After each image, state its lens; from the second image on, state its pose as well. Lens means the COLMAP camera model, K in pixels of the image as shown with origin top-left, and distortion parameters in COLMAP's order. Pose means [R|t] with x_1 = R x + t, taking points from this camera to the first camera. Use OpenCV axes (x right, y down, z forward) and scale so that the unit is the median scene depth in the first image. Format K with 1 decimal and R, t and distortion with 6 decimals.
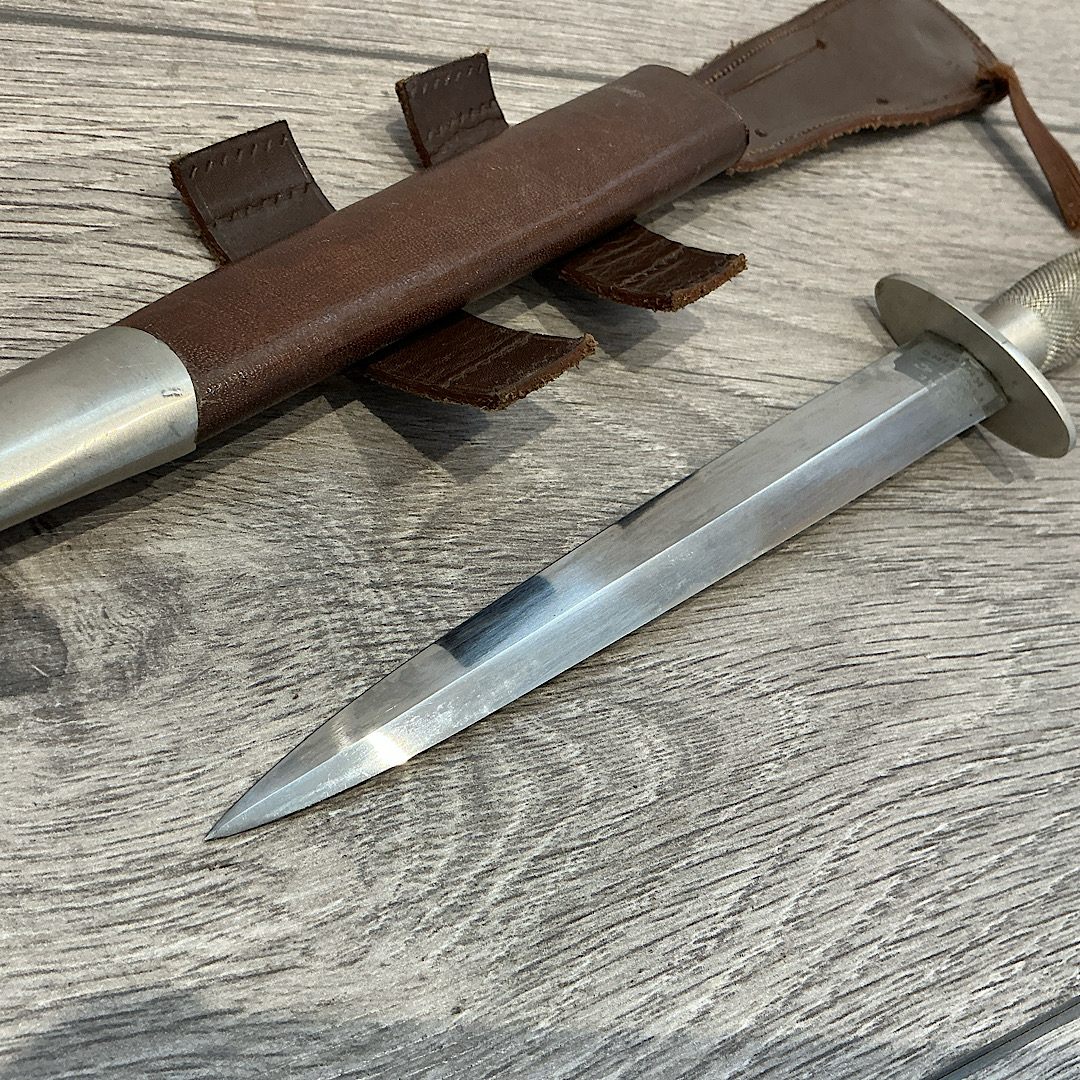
lens RADIAL K [[1205.3, 0, 538.8], [0, 1205.3, 538.4], [0, 0, 1]] dist [0.149766, -0.360190]
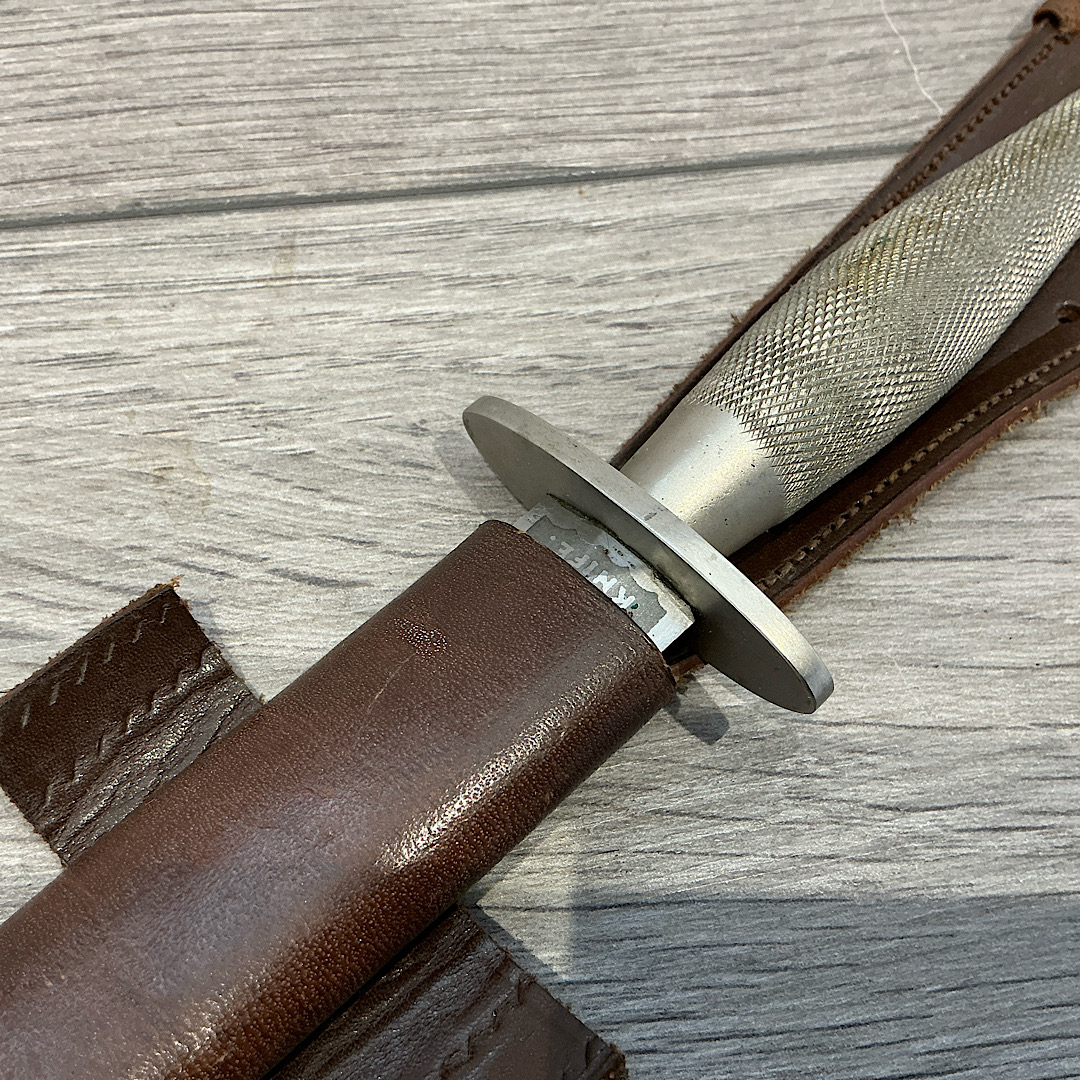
lens RADIAL K [[1205.3, 0, 538.8], [0, 1205.3, 538.4], [0, 0, 1]] dist [0.149766, -0.360190]
pose [[0.935213, 0.049316, -0.350634, 0.605557], [-0.003072, 0.991346, 0.131236, -0.429505], [0.354072, -0.121657, 0.927272, 0.703855]]
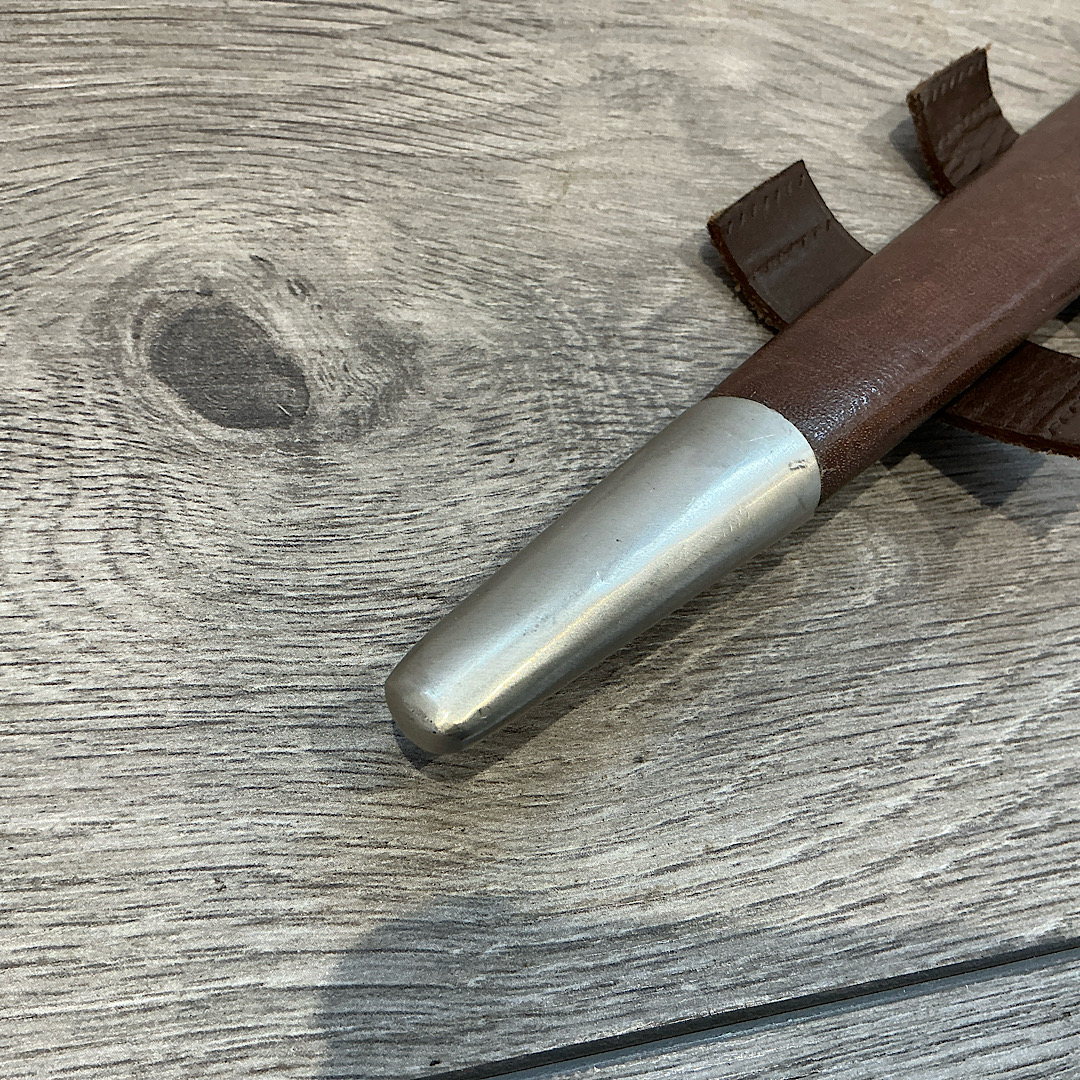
lens RADIAL K [[1205.3, 0, 538.8], [0, 1205.3, 538.4], [0, 0, 1]] dist [0.149766, -0.360190]
pose [[0.963897, 0.070412, -0.256797, 0.081677], [-0.057089, 0.996625, 0.058981, 0.118475], [0.260084, -0.042191, 0.964664, 0.002883]]
